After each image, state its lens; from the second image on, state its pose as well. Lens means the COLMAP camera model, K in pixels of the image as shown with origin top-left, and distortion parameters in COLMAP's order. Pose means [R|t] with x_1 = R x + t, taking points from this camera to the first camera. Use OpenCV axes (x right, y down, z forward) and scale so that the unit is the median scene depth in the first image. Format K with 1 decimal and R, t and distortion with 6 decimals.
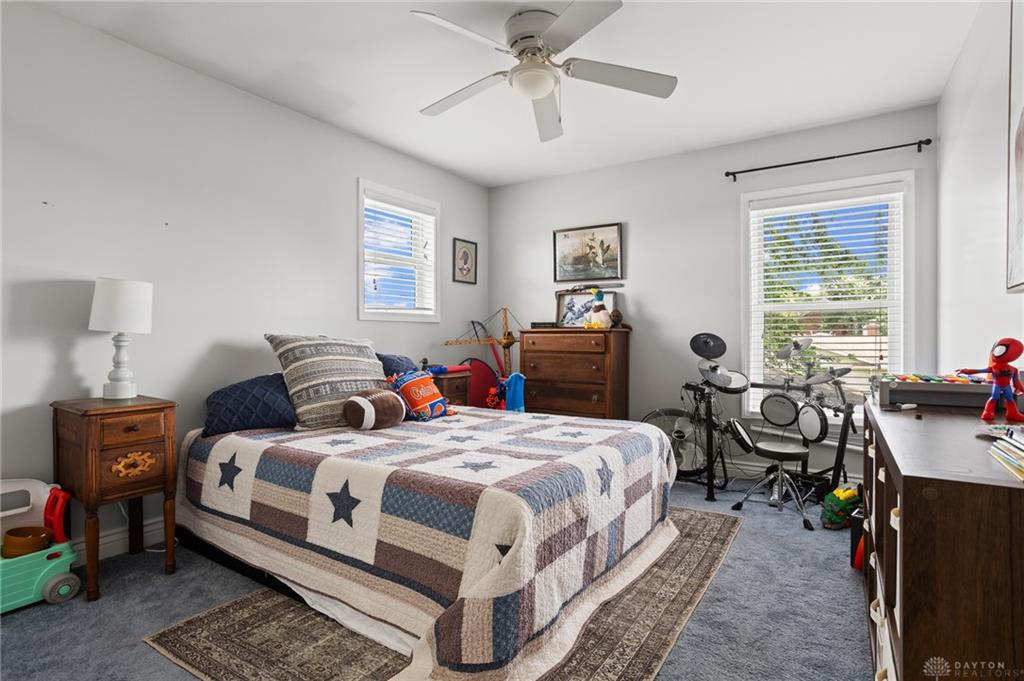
lens RADIAL K [[507.4, 0, 510.4], [0, 507.4, 336.5], [0, 0, 1]] dist [-0.071596, 0.041306]
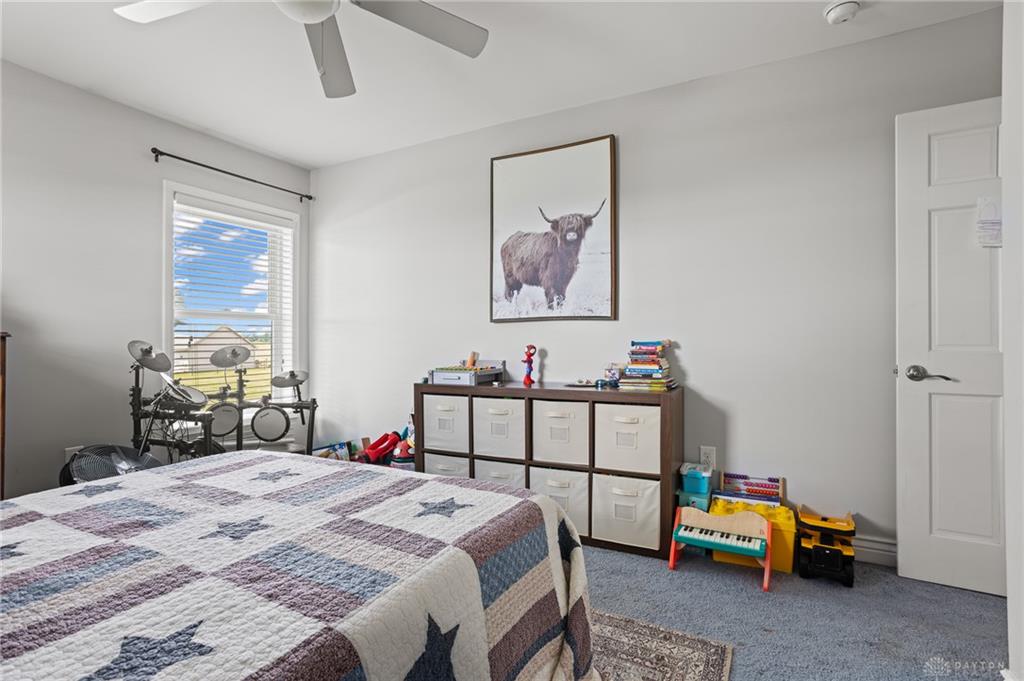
lens RADIAL K [[507.4, 0, 510.4], [0, 507.4, 336.5], [0, 0, 1]] dist [-0.071596, 0.041306]
pose [[-0.112178, 0.008389, 0.993653, -0.511177], [0.003189, 0.999962, -0.008082, -0.006589], [-0.993683, 0.002262, -0.112200, 0.568766]]
